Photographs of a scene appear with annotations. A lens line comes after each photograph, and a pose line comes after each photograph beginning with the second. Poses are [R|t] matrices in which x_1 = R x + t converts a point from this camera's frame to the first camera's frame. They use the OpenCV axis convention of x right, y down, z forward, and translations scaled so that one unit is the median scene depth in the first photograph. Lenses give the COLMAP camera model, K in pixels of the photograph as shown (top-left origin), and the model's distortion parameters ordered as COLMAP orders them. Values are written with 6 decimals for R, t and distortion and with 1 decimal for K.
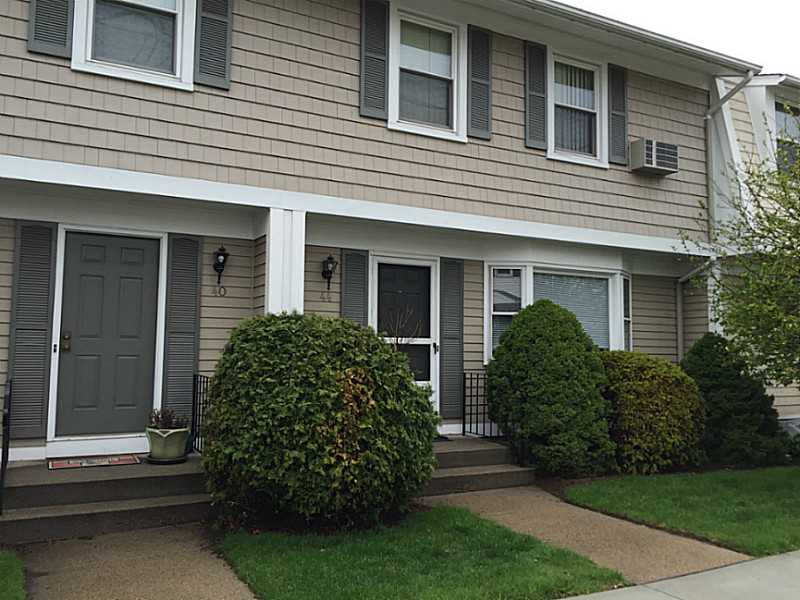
lens RADIAL K [[678.7, 0, 400.4], [0, 678.7, 298.9], [0, 0, 1]] dist [0.038912, 0.004975]
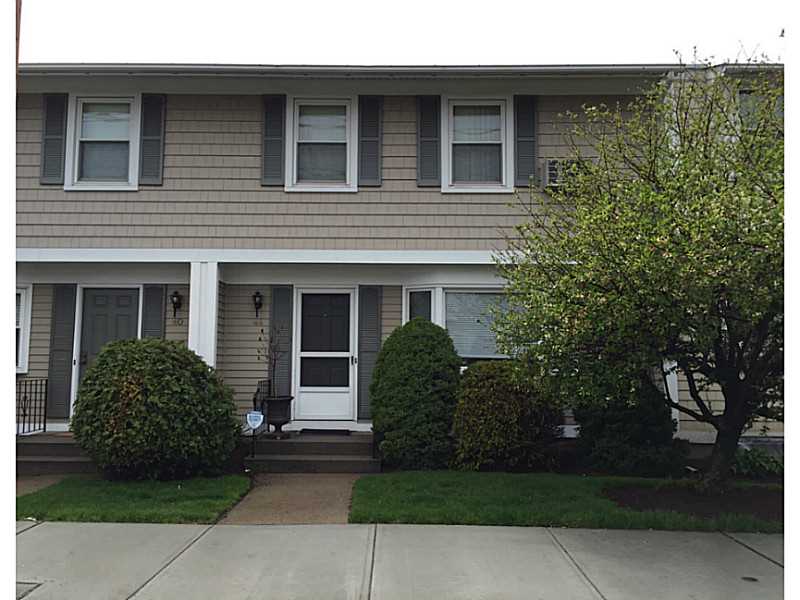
lens RADIAL K [[678.7, 0, 398.5], [0, 678.7, 300.0], [0, 0, 1]] dist [0.038912, 0.004975]
pose [[0.879128, -0.049486, -0.474009, 0.771076], [0.040638, 0.998756, -0.028900, 0.003221], [0.474849, 0.006144, 0.880046, -0.040890]]
